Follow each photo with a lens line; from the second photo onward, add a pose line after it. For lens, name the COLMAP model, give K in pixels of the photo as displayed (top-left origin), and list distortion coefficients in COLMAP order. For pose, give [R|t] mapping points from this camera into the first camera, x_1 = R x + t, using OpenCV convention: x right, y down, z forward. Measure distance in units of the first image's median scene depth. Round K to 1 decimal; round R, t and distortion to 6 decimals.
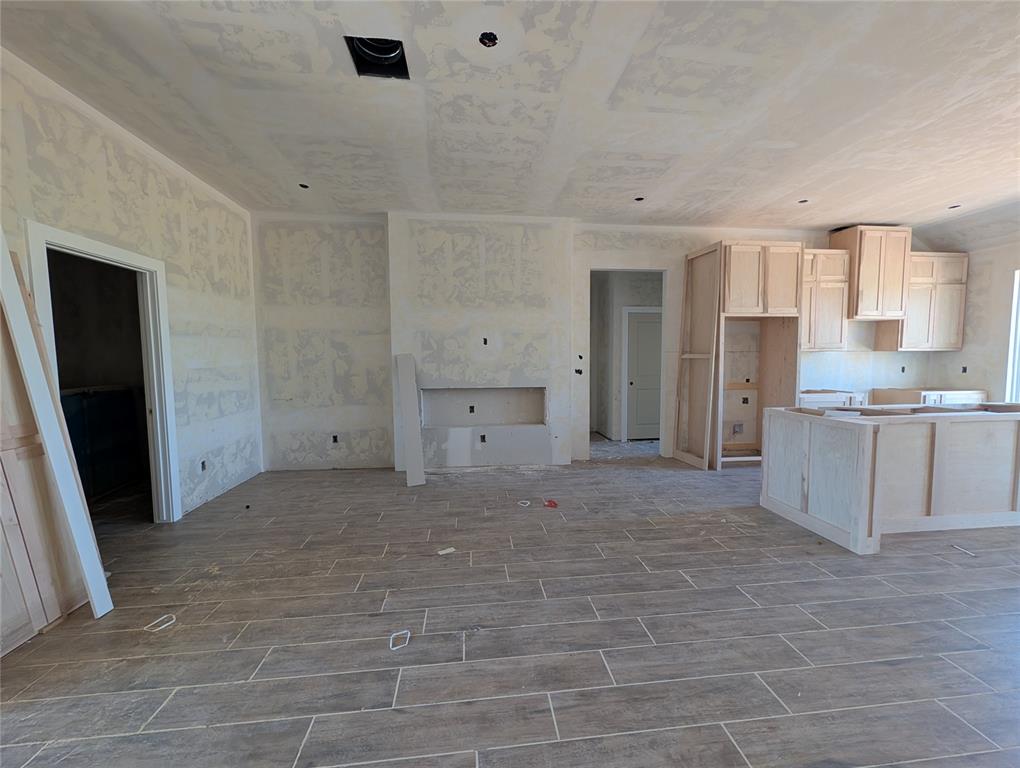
lens RADIAL K [[392.9, 0, 507.8], [0, 392.9, 384.4], [0, 0, 1]] dist [0.001111, 0.000120]
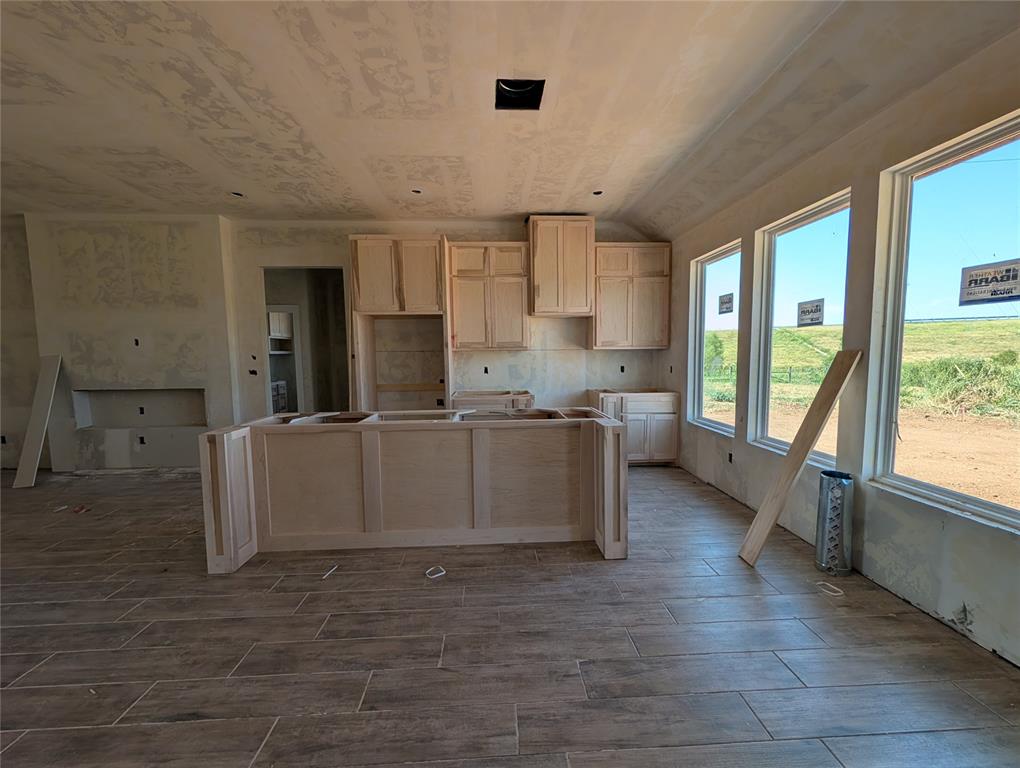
lens RADIAL K [[392.9, 0, 507.8], [0, 392.9, 384.4], [0, 0, 1]] dist [0.001111, 0.000120]
pose [[0.998188, 0.000208, -0.060169, 0.941602], [0.000436, 0.999943, 0.010682, -0.014141], [0.060168, -0.010689, 0.998131, 0.066525]]
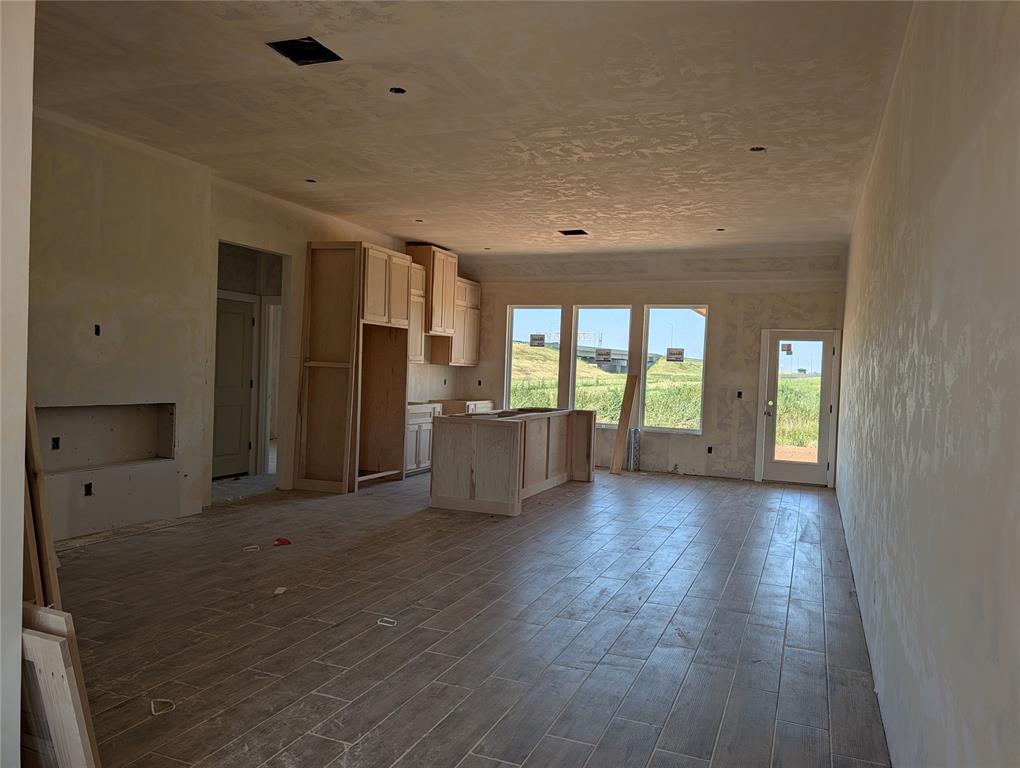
lens RADIAL K [[728.6, 0, 510.0], [0, 728.6, 384.0], [0, 0, 1]] dist [0.048349, -0.003472]
pose [[0.480999, 0.007669, 0.876688, -0.770047], [0.017839, 0.999669, -0.018532, 0.008284], [-0.876540, 0.024553, 0.480703, -0.127154]]
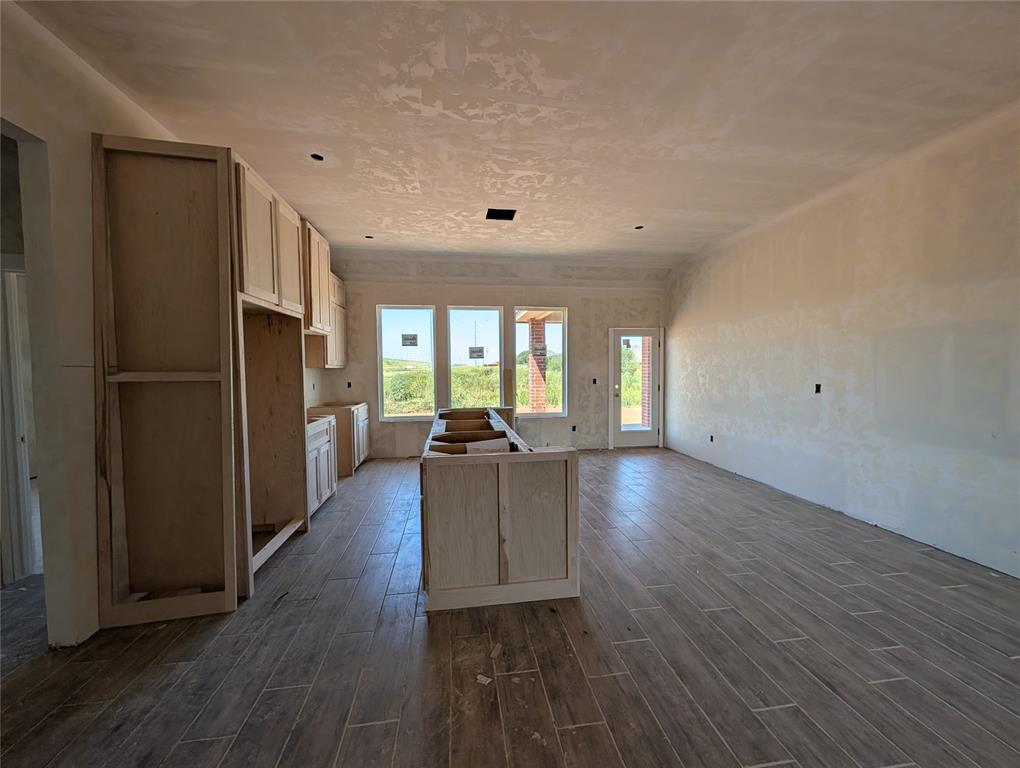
lens RADIAL K [[392.9, 0, 507.8], [0, 392.9, 384.4], [0, 0, 1]] dist [0.001111, 0.000120]
pose [[-0.036373, -0.036155, 0.998684, 0.013458], [0.074999, 0.996428, 0.038804, -0.053863], [-0.996520, 0.076311, -0.033532, 0.655989]]
